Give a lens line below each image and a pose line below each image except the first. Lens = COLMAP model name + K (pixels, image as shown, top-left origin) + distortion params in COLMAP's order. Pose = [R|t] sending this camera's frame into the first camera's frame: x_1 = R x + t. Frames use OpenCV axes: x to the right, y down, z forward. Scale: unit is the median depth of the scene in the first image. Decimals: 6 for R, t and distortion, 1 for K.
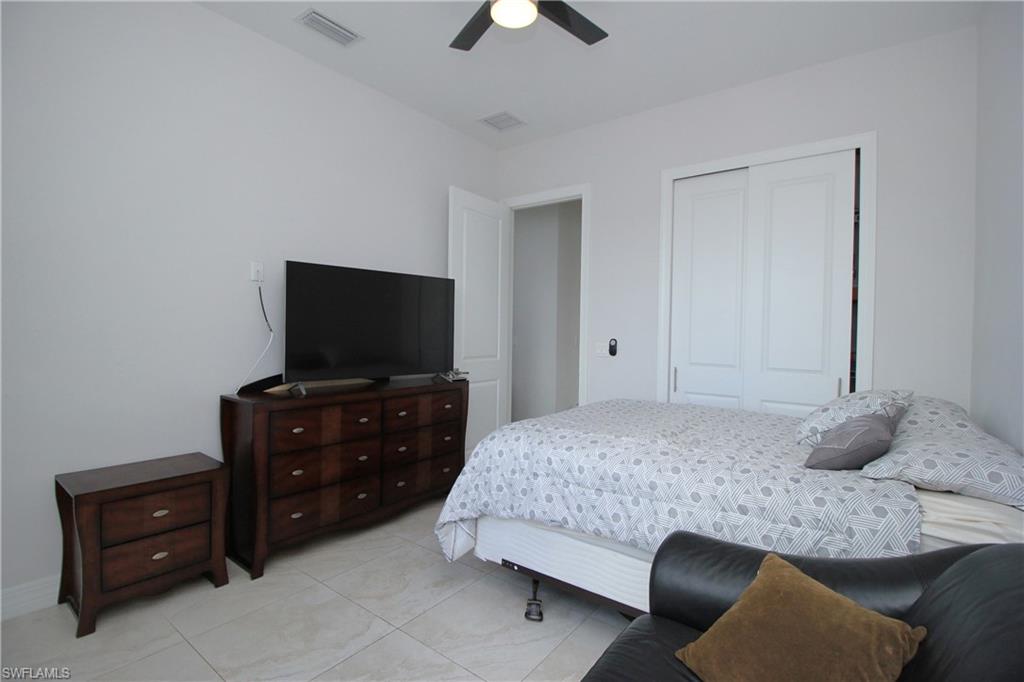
lens RADIAL K [[476.1, 0, 513.8], [0, 476.1, 338.4], [0, 0, 1]] dist [-0.000451, -0.012381]
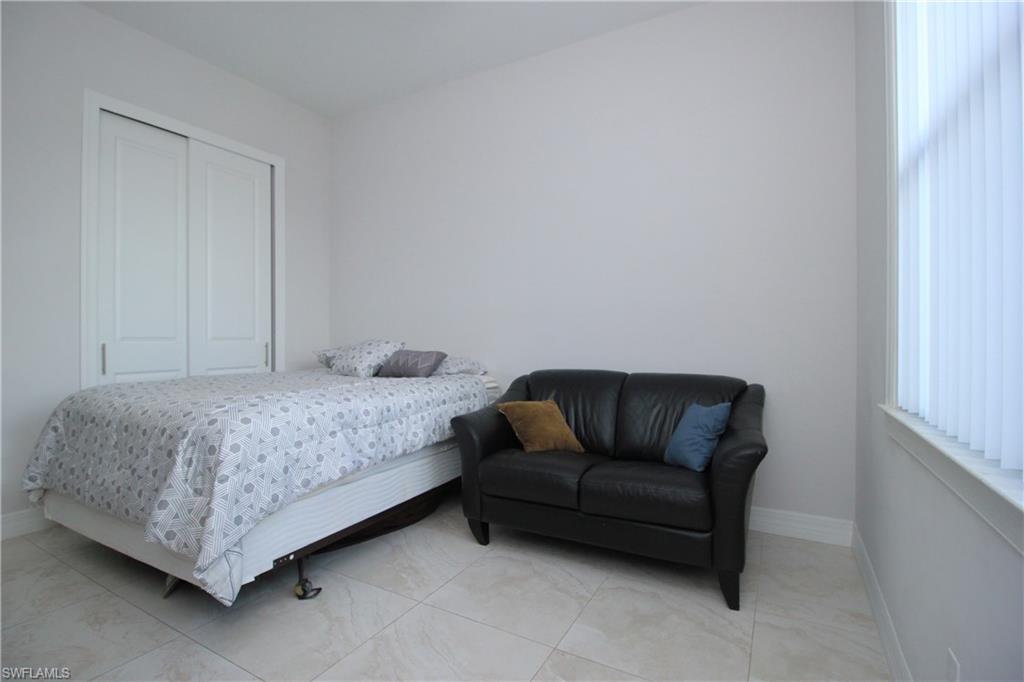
lens RADIAL K [[476.1, 0, 513.8], [0, 476.1, 338.4], [0, 0, 1]] dist [-0.000451, -0.012381]
pose [[-0.136131, -0.022993, 0.990424, -0.986815], [0.012224, 0.999616, 0.024887, 0.073978], [-0.990615, 0.015494, -0.135797, 0.779723]]
